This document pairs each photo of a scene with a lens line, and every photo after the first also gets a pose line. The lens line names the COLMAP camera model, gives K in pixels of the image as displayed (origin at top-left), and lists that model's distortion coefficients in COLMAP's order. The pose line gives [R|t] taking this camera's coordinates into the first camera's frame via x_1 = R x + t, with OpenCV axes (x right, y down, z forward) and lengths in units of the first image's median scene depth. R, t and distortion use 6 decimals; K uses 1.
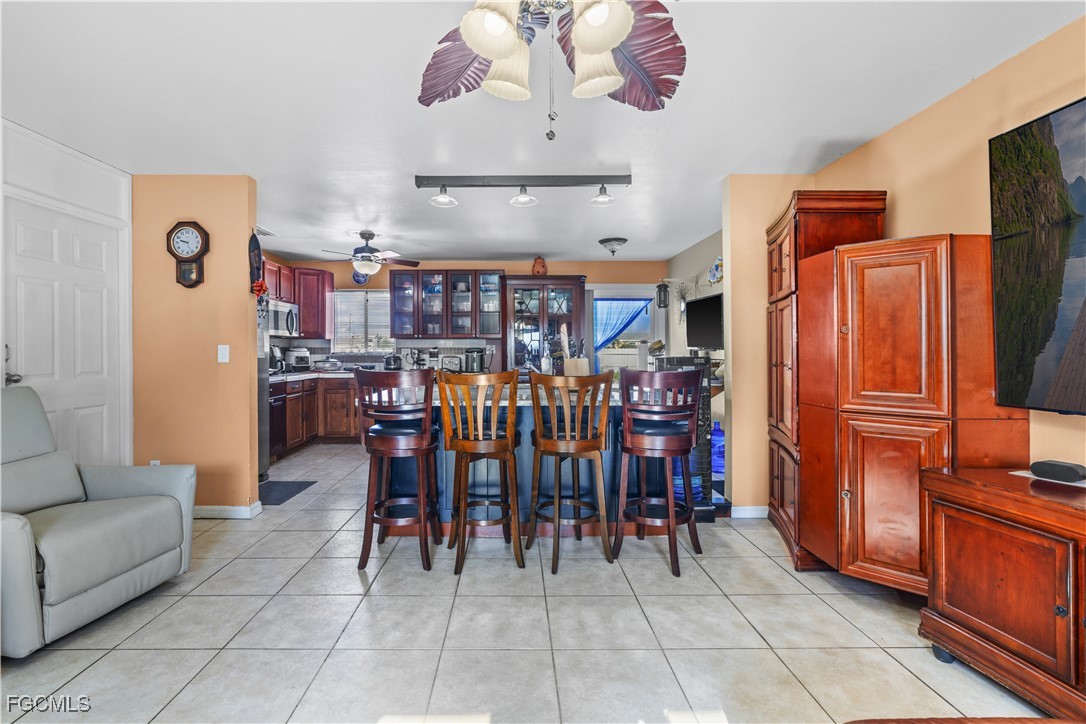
lens RADIAL K [[497.0, 0, 526.6], [0, 497.0, 350.2], [0, 0, 1]] dist [0.000392, 0.000143]
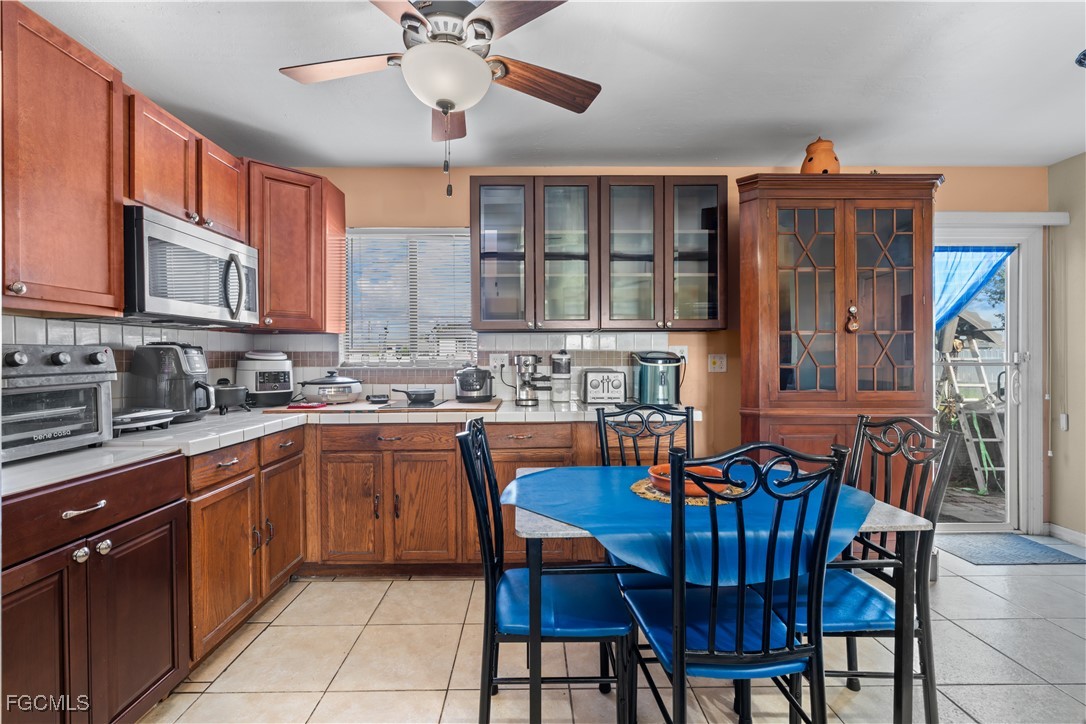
lens RADIAL K [[480.9, 0, 540.9], [0, 480.9, 356.1], [0, 0, 1]] dist [-0.008831, -0.000429]
pose [[0.999993, -0.003466, 0.001143, -0.221390], [0.003470, 0.999985, -0.004293, 0.001427], [-0.001128, 0.004297, 0.999990, 0.593478]]
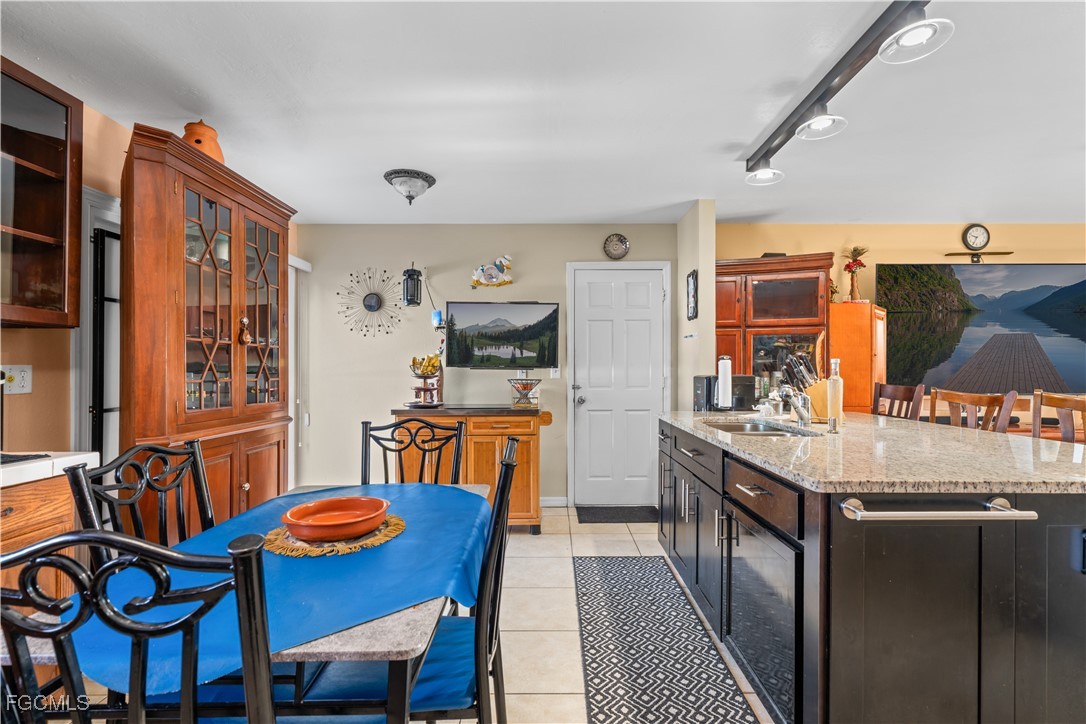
lens RADIAL K [[504.3, 0, 527.0], [0, 504.3, 356.9], [0, 0, 1]] dist [-0.002574, 0.000241]
pose [[0.024481, 0.026156, 0.999358, -0.378326], [0.002375, 0.999653, -0.026222, 0.002033], [-0.999697, 0.003015, 0.024410, 0.781242]]
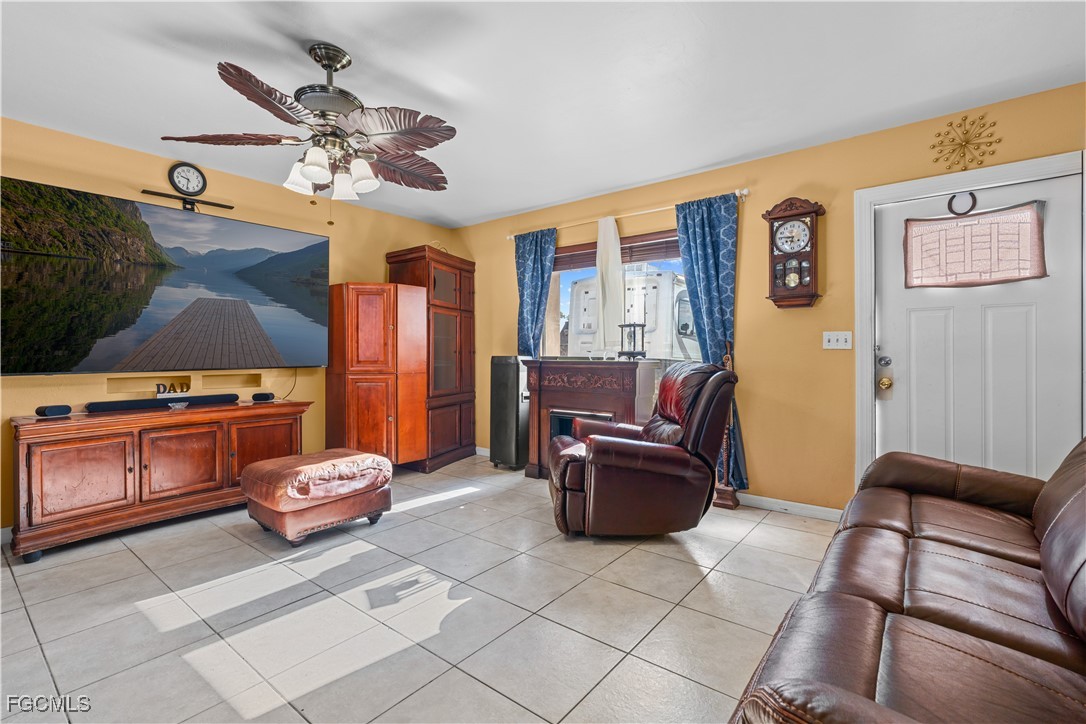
lens RADIAL K [[504.3, 0, 527.0], [0, 504.3, 356.9], [0, 0, 1]] dist [-0.002574, 0.000241]
pose [[-0.768175, -0.003471, 0.640231, -0.332460], [0.003534, 0.999947, 0.009662, 0.017089], [-0.640231, 0.009684, -0.768122, 0.371423]]
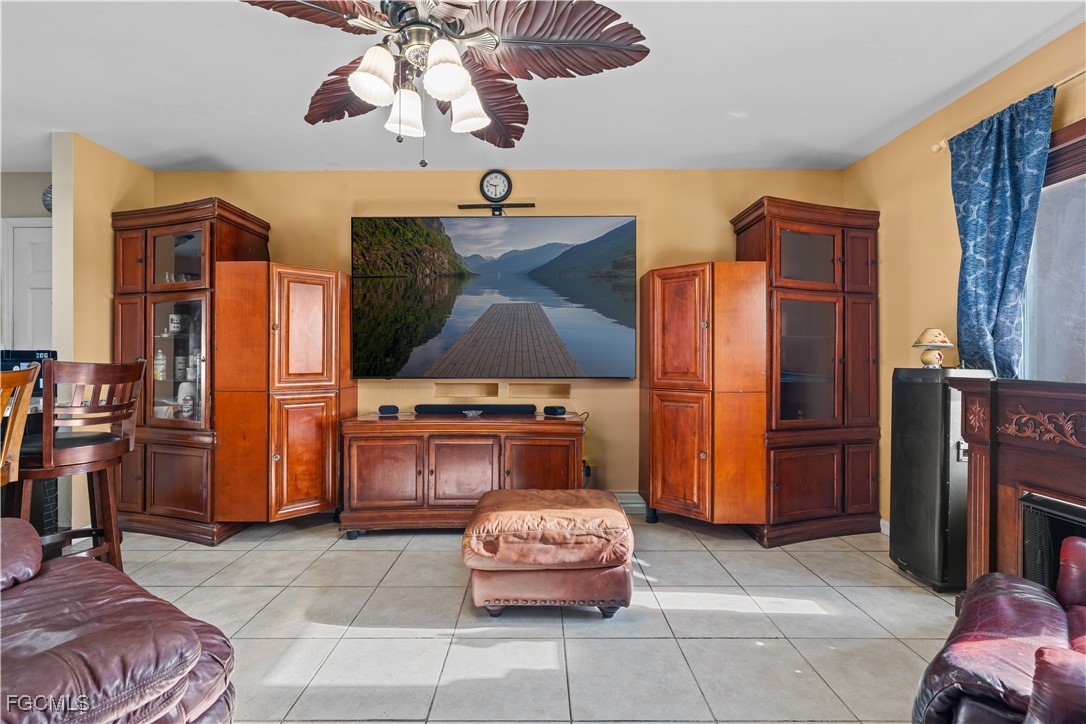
lens RADIAL K [[480.9, 0, 540.9], [0, 480.9, 356.1], [0, 0, 1]] dist [-0.008831, -0.000429]
pose [[0.011969, 0.006508, 0.999907, -0.211773], [0.001184, 0.999978, -0.006523, 0.015551], [-0.999928, 0.001262, 0.011961, 0.116791]]
